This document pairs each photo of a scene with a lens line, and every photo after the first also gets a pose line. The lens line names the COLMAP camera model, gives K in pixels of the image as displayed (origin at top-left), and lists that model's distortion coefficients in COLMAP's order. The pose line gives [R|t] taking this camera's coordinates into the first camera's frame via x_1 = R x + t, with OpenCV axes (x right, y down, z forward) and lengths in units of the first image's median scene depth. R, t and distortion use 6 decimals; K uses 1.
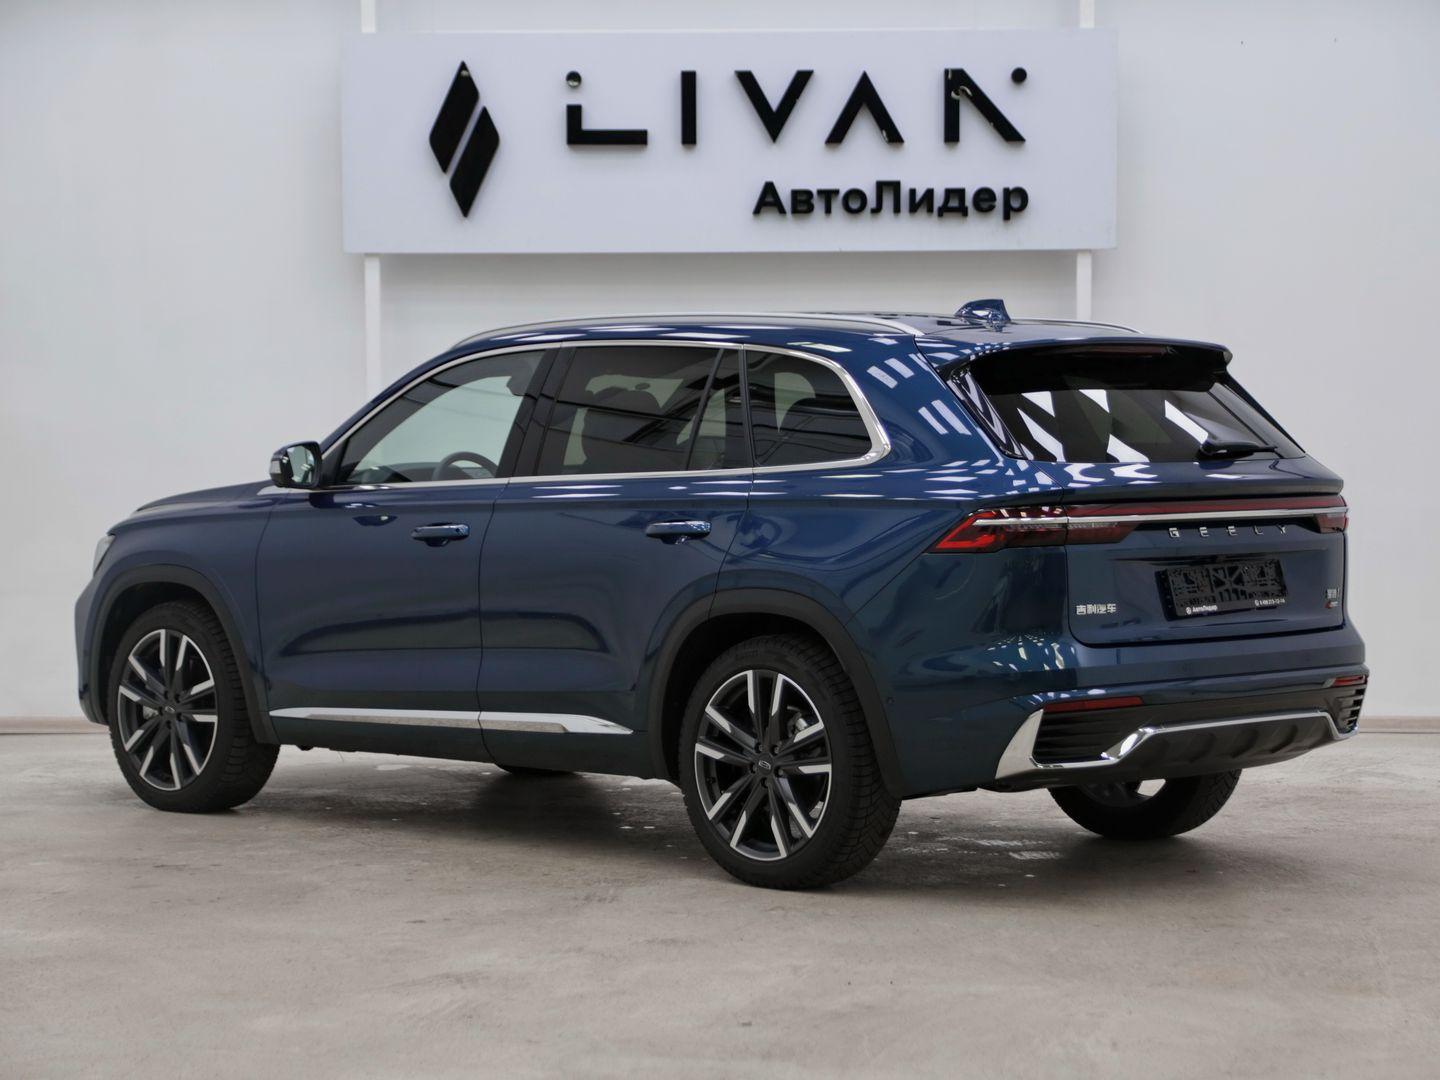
lens RADIAL K [[3308.5, 0, 719.4], [0, 3308.5, 539.4], [0, 0, 1]] dist [0.067170, 0.000000]
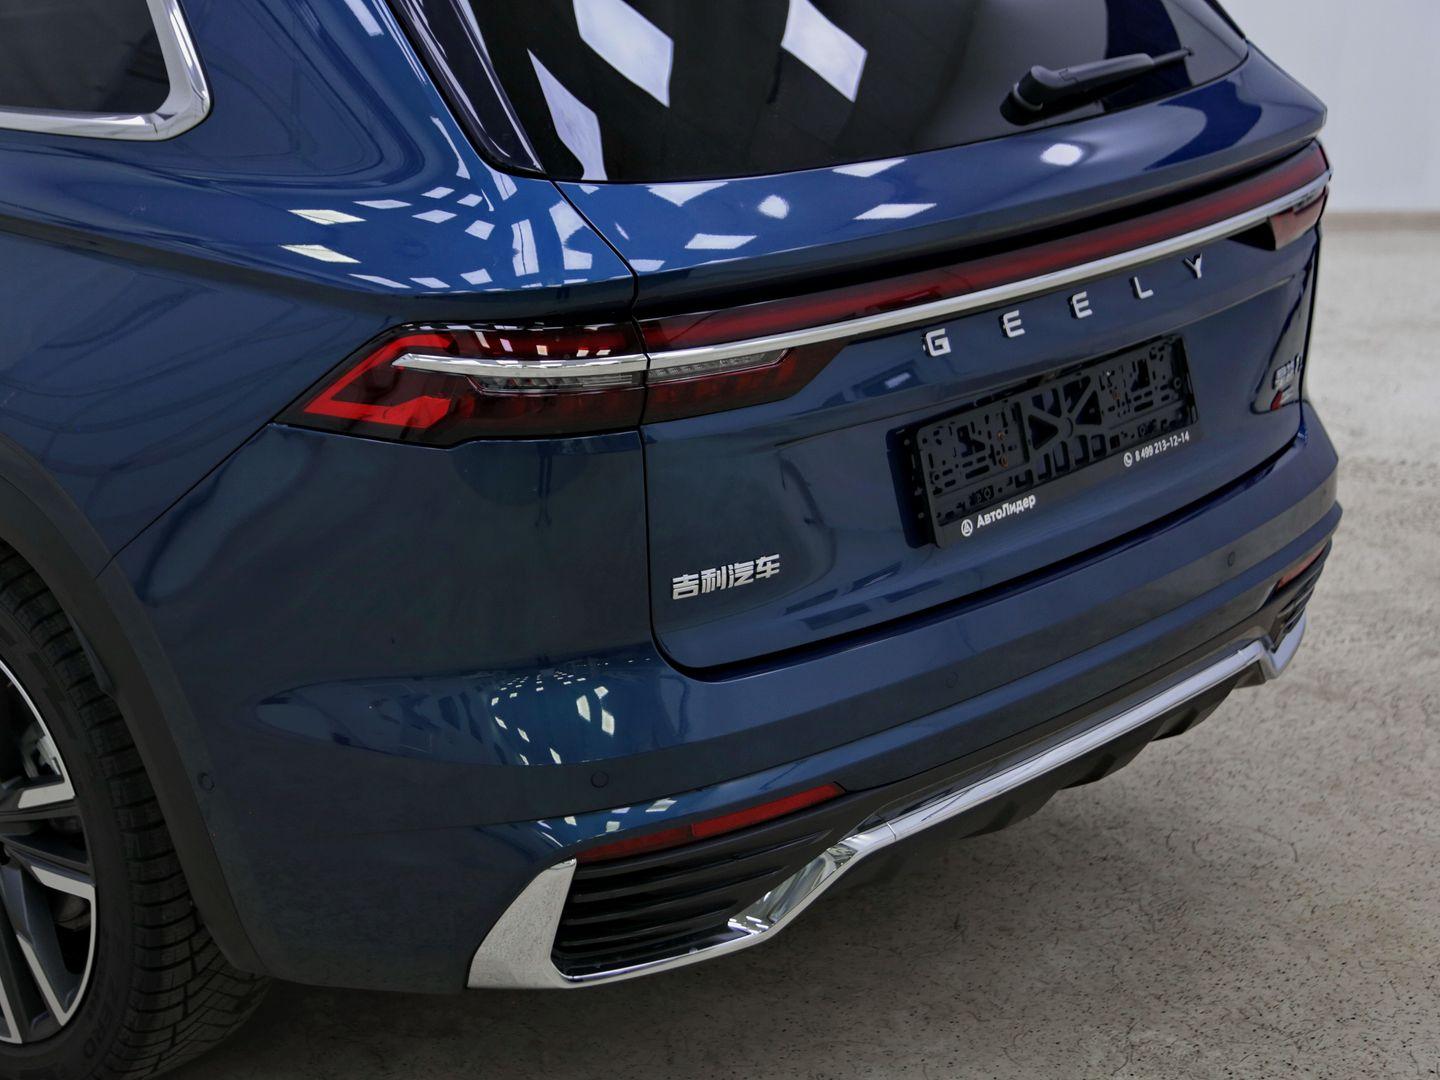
lens RADIAL K [[2298.2, 0, 719.9], [0, 2298.2, 542.2], [0, 0, 1]] dist [0.002434, 0.000000]
pose [[0.999355, -0.000307, 0.035922, 0.101480], [-0.012057, 0.939090, 0.343459, -0.072454], [-0.033840, -0.343670, 0.938480, 0.736820]]
